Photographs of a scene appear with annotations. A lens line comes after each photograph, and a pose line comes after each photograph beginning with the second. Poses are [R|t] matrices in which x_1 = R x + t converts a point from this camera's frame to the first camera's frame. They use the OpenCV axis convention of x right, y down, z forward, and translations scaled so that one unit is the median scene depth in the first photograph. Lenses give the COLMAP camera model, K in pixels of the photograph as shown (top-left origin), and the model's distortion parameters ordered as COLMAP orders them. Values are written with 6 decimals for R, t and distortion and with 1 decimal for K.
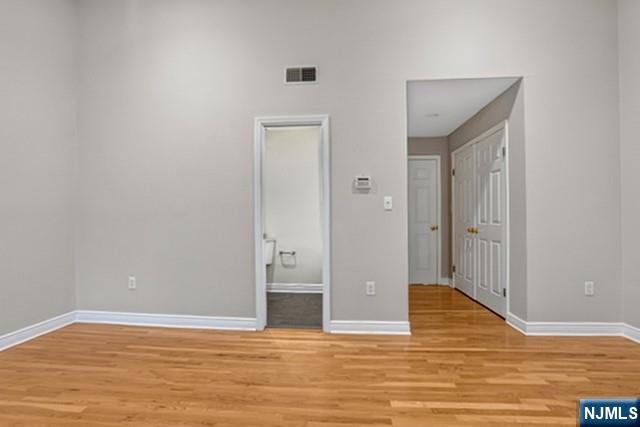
lens RADIAL K [[303.5, 0, 323.0], [0, 303.5, 214.3], [0, 0, 1]] dist [-0.056722, 0.023599]
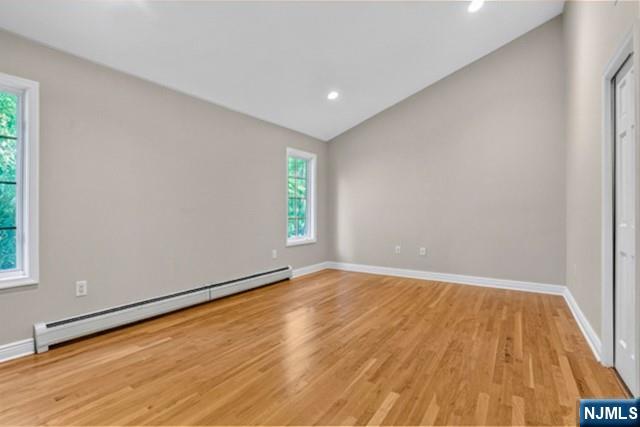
lens RADIAL K [[303.5, 0, 323.0], [0, 303.5, 214.3], [0, 0, 1]] dist [-0.056722, 0.023599]
pose [[-0.459730, 0.014859, -0.887934, 1.009432], [0.009787, 0.999884, 0.011665, 0.014519], [0.888005, -0.003327, -0.459823, 1.024629]]
